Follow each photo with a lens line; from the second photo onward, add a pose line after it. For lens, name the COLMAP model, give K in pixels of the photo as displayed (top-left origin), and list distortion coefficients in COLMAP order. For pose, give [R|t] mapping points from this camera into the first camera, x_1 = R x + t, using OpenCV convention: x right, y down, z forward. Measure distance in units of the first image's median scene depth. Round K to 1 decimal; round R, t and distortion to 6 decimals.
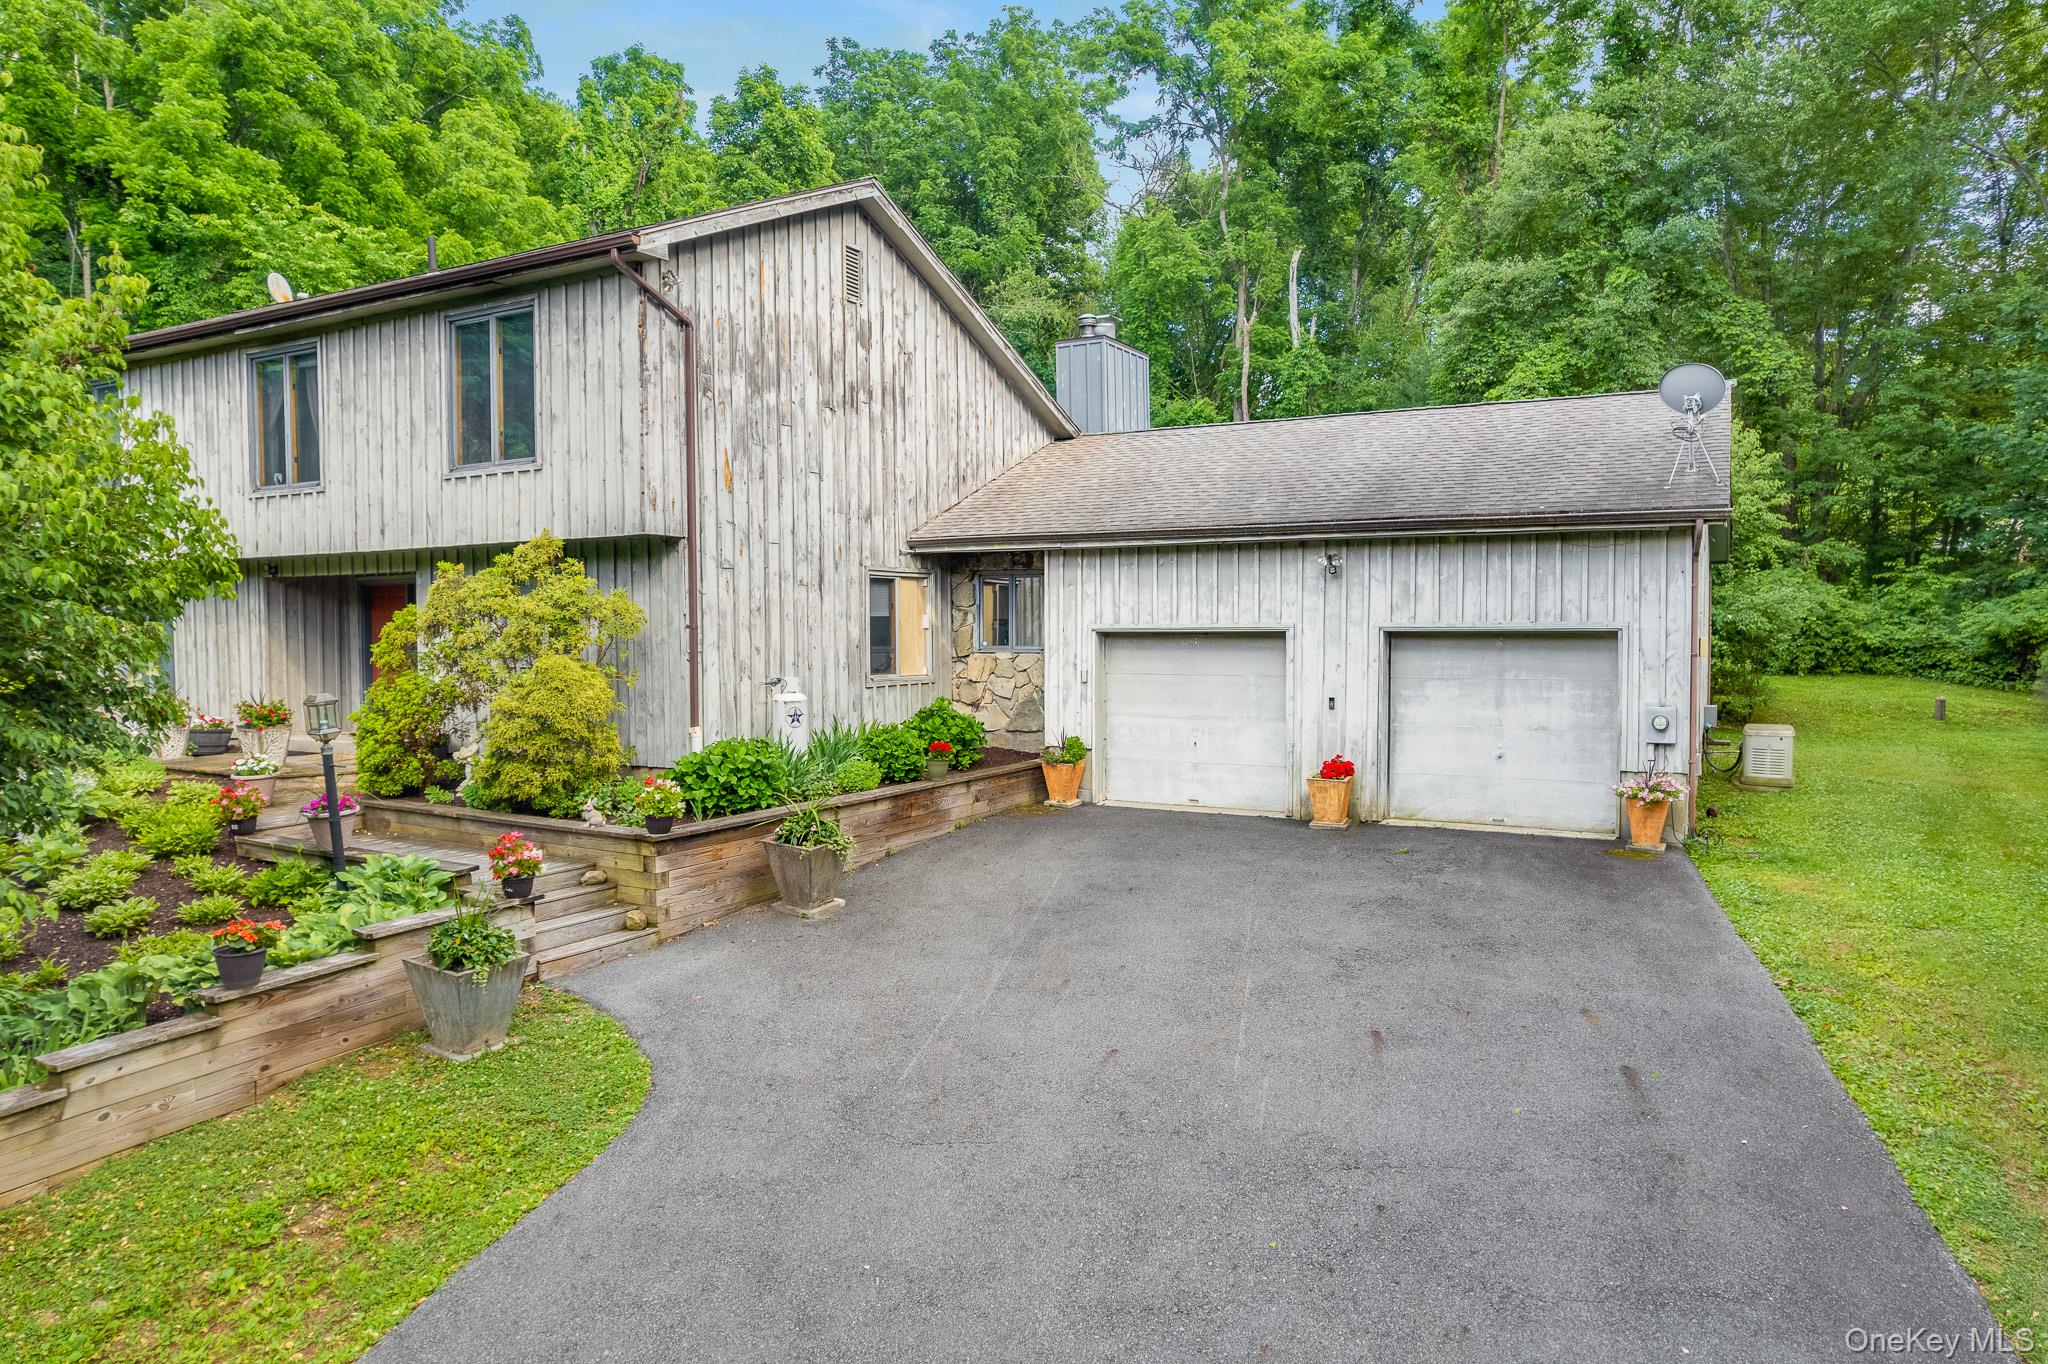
lens RADIAL K [[1006.7, 0, 826.5], [0, 1006.7, 702.7], [0, 0, 1]] dist [-0.064474, 0.068931]
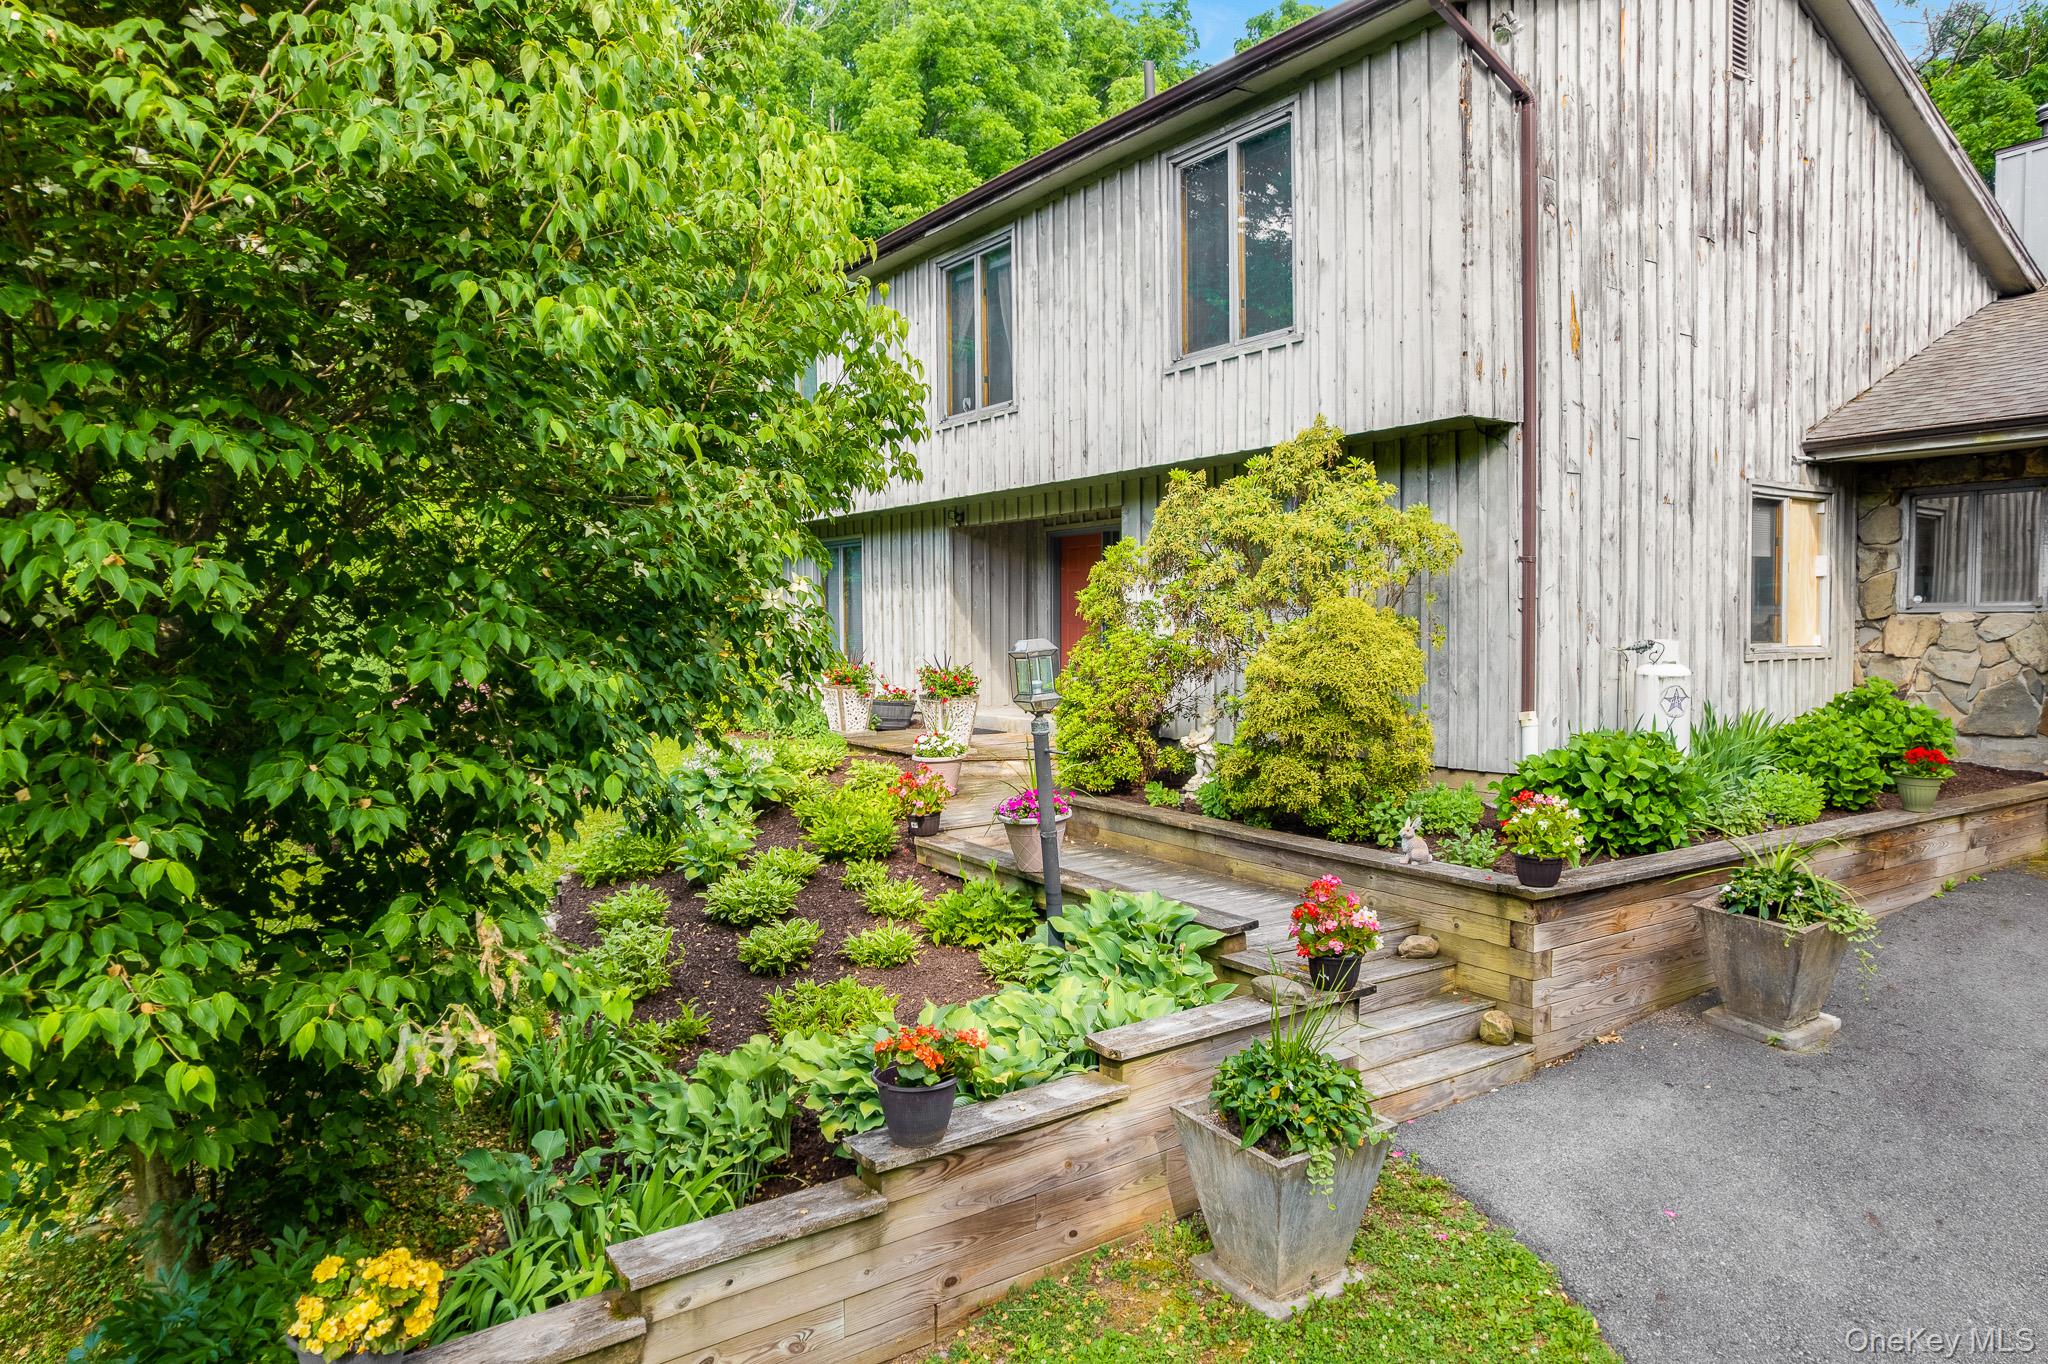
lens RADIAL K [[1073.4, 0, 1024.0], [0, 1073.4, 682.0], [0, 0, 1]] dist [0.001179, 0.000184]
pose [[0.904733, 0.014088, -0.425746, -0.145106], [-0.016819, 0.999855, -0.002656, 0.013747], [0.425647, 0.009564, 0.904839, 0.244860]]
